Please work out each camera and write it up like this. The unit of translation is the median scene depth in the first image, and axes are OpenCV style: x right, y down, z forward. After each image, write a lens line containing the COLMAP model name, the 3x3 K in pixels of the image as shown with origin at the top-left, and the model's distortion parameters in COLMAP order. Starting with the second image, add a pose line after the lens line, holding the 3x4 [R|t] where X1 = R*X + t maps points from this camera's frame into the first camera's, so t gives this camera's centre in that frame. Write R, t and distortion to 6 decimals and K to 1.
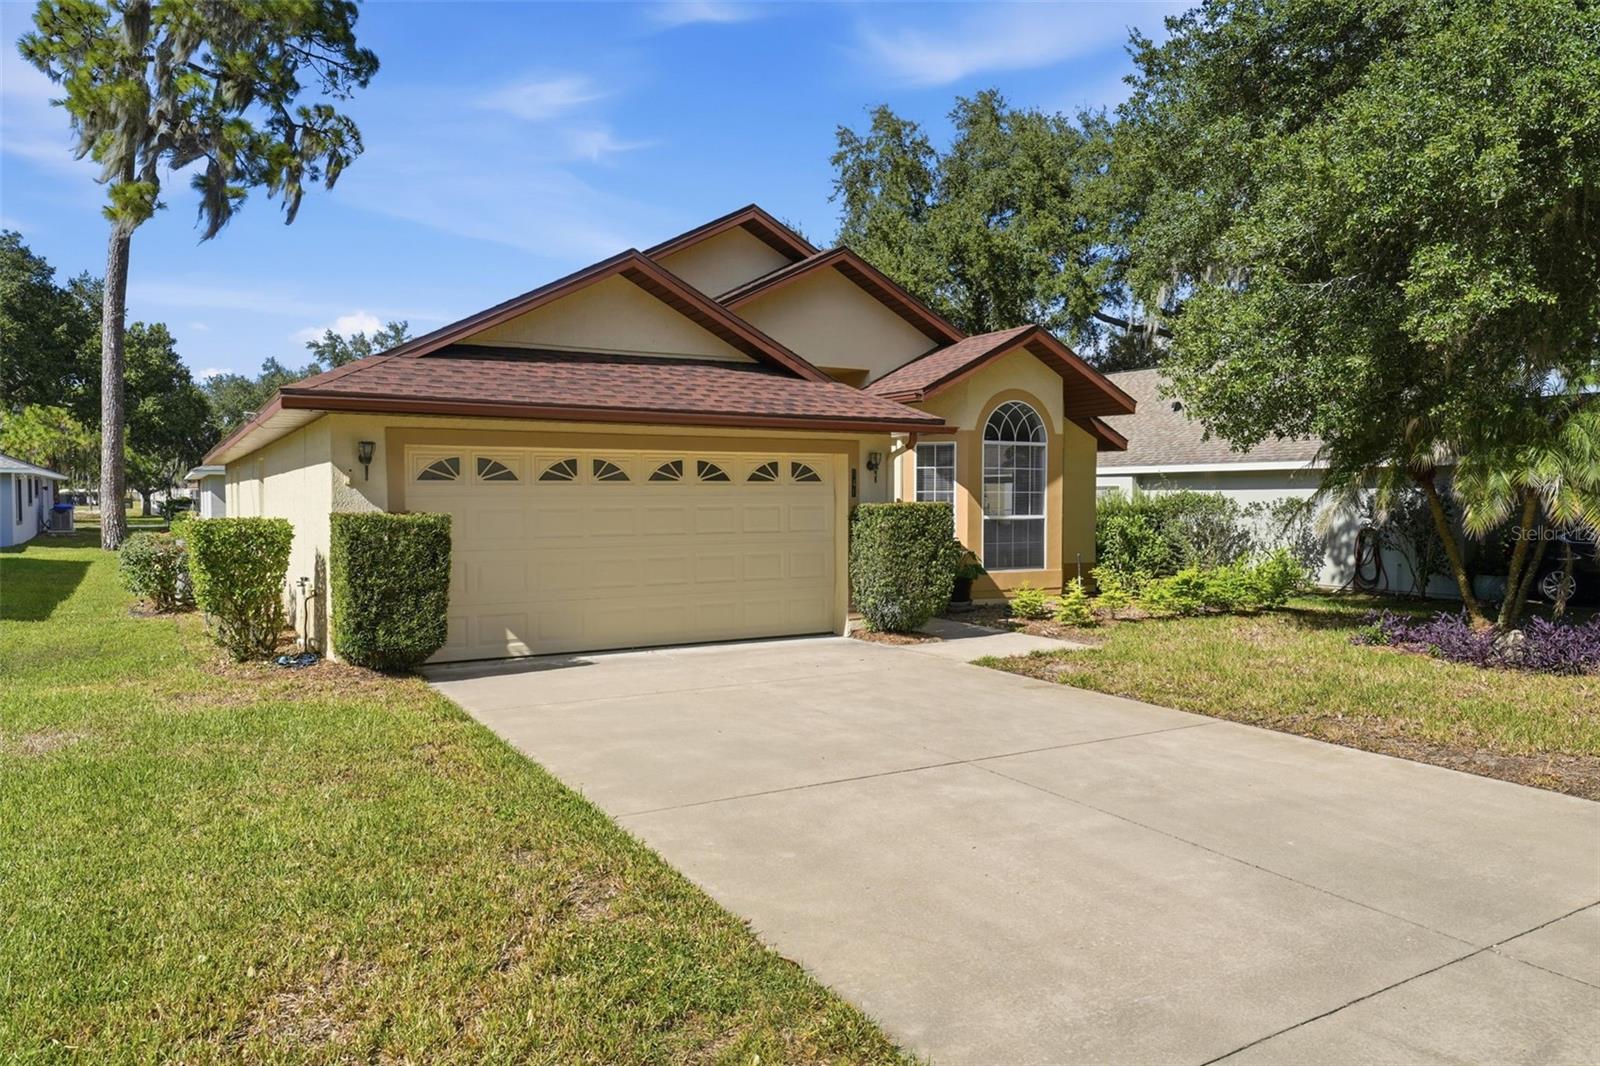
lens RADIAL K [[1098.3, 0, 803.0], [0, 1098.3, 535.7], [0, 0, 1]] dist [0.004259, 0.001562]
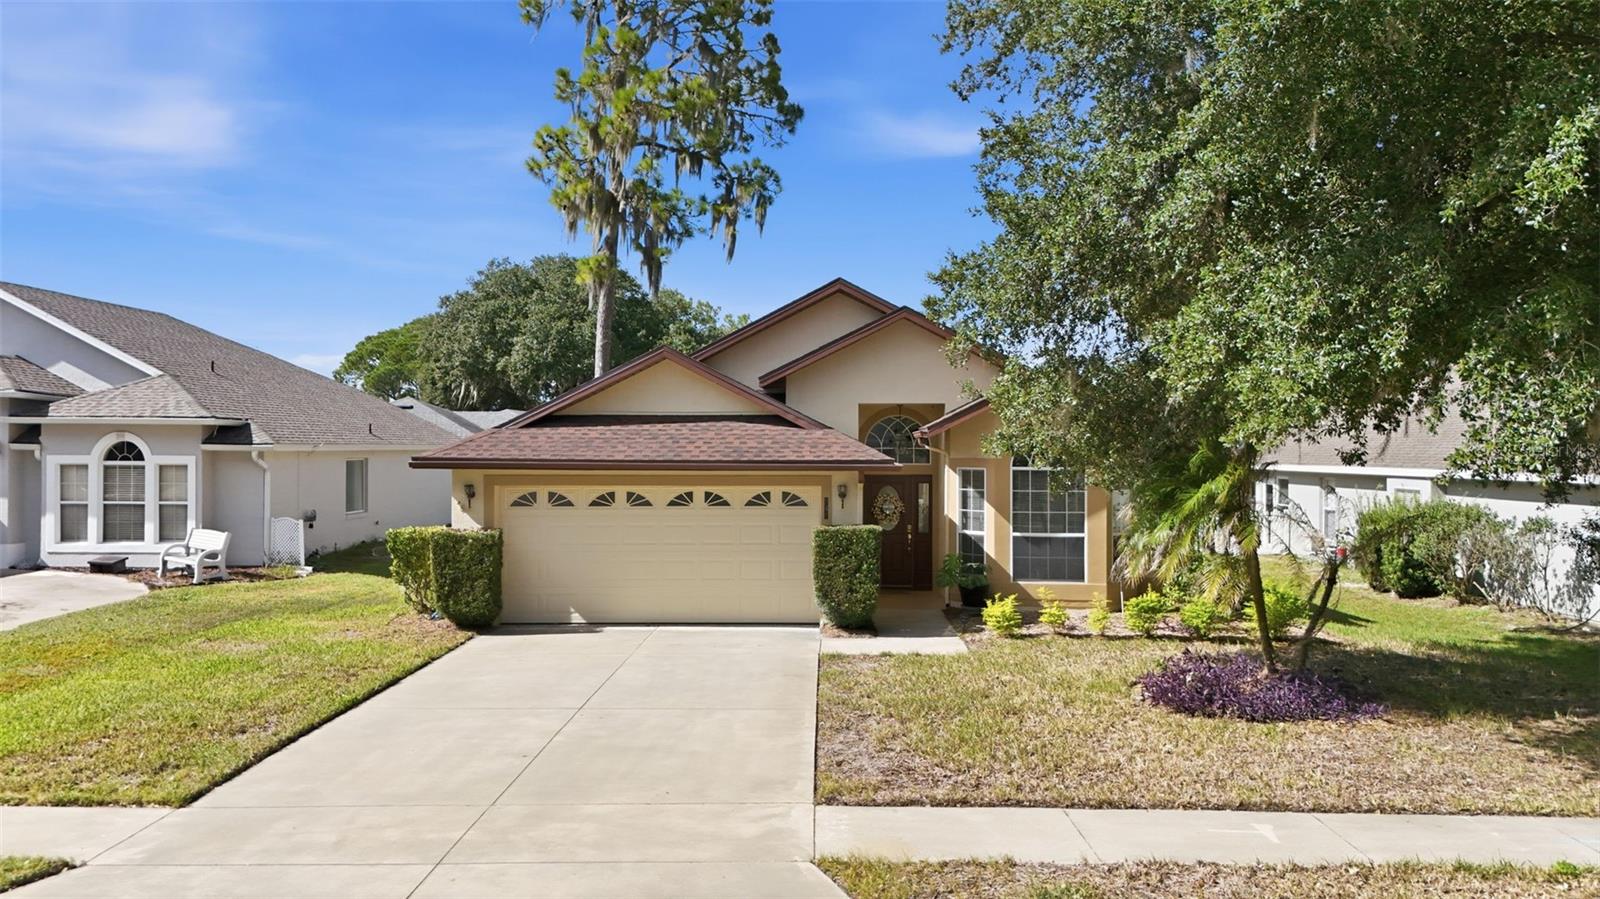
lens RADIAL K [[1179.9, 0, 800.0], [0, 1179.9, 449.5], [0, 0, 1]] dist [0.074207, -0.068271]
pose [[0.850581, 0.003291, -0.525834, 0.696924], [-0.022128, 0.999319, -0.029539, -0.070467], [0.525378, 0.036761, 0.850074, -0.183096]]
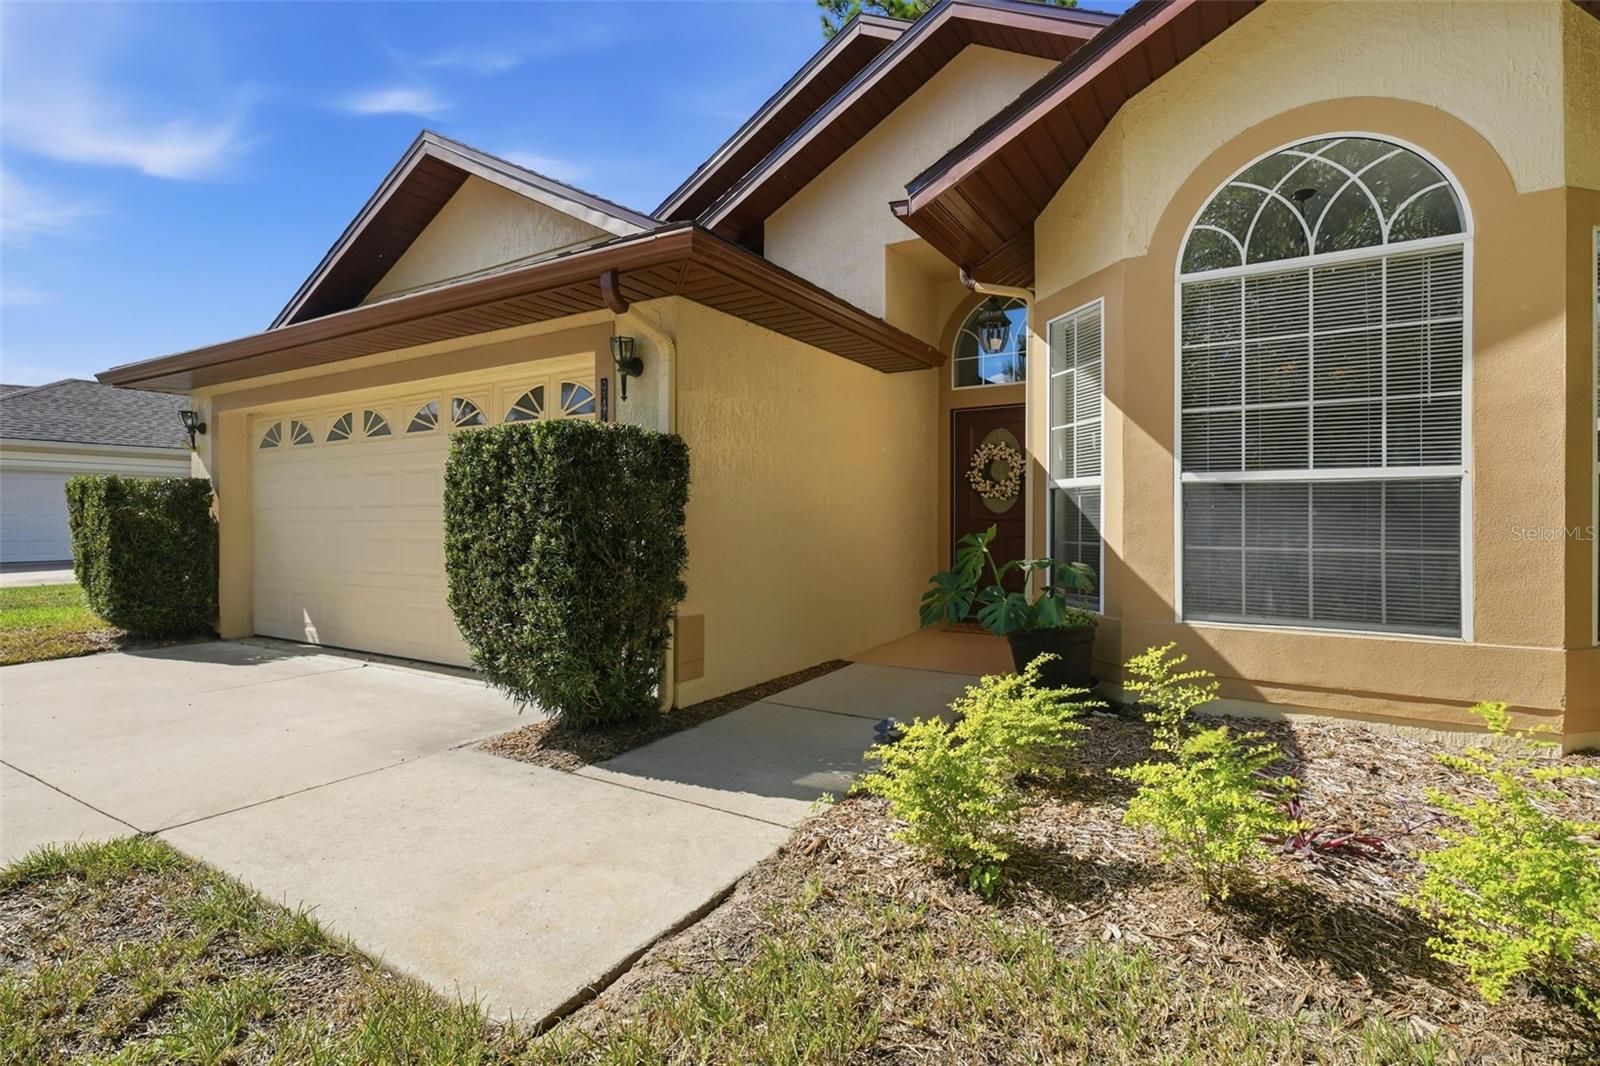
lens RADIAL K [[759.4, 0, 800.0], [0, 759.4, 533.0], [0, 0, 1]] dist [0.000378, 0.000116]
pose [[0.474375, 0.017478, -0.880149, 0.373307], [-0.031090, 0.999512, 0.003092, 0.006334], [0.879774, 0.025897, 0.474687, 0.852081]]
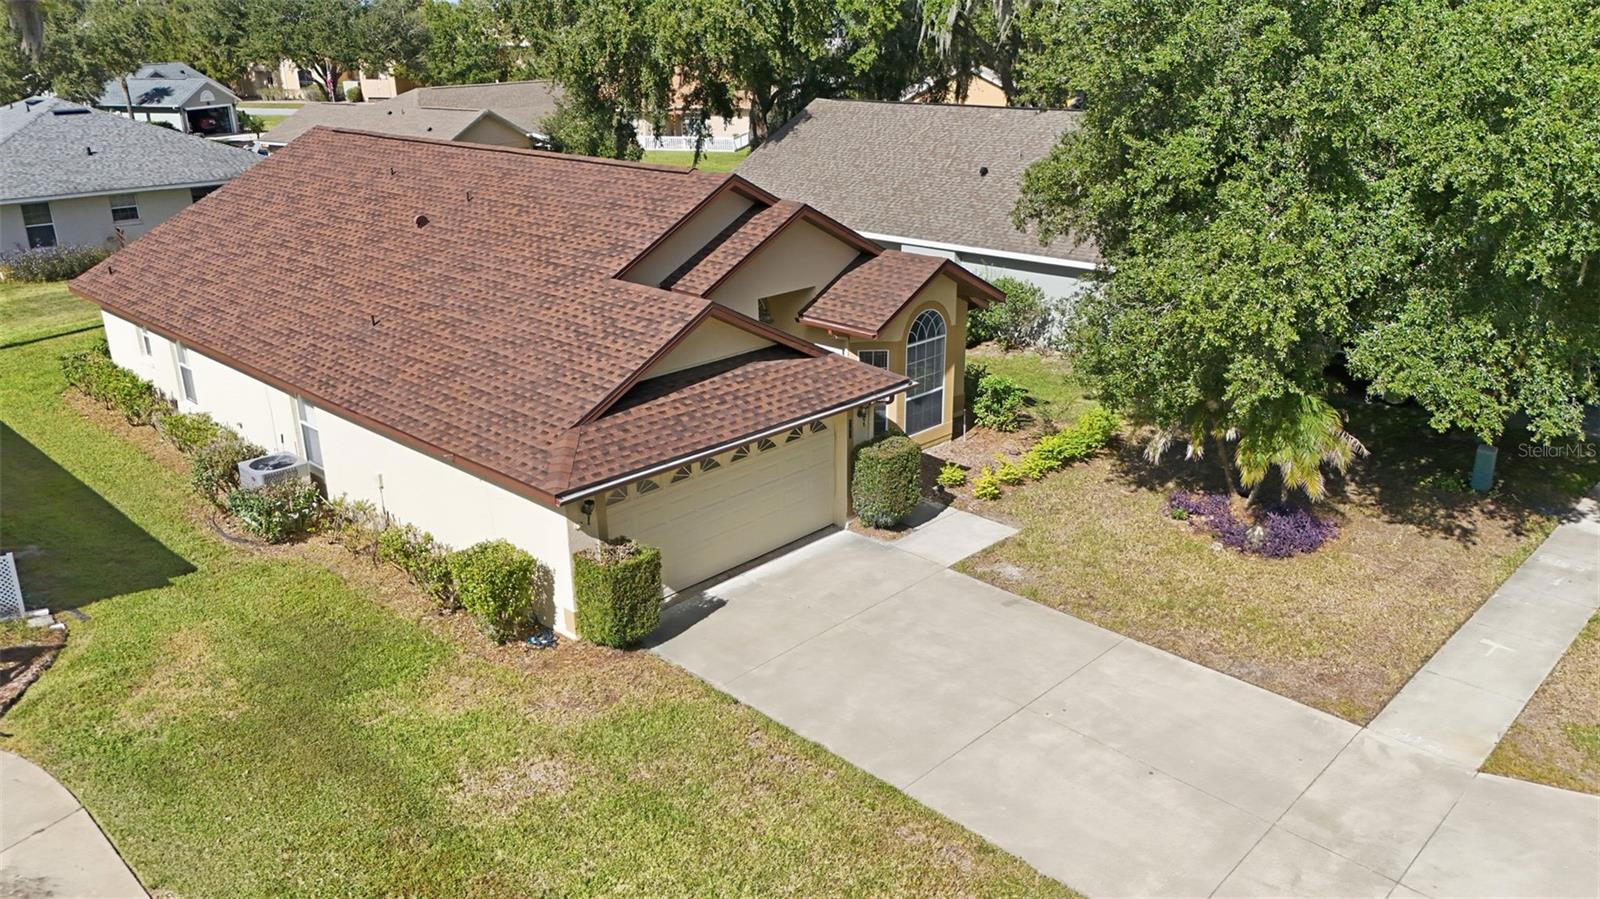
lens RADIAL K [[1174.7, 0, 800.0], [0, 1174.7, 449.5], [0, 0, 1]] dist [0.083082, -0.082060]
pose [[0.964719, -0.100026, 0.243541, -0.364311], [0.021223, 0.951554, 0.306749, -0.457979], [-0.262425, -0.290758, 0.920105, -0.367846]]
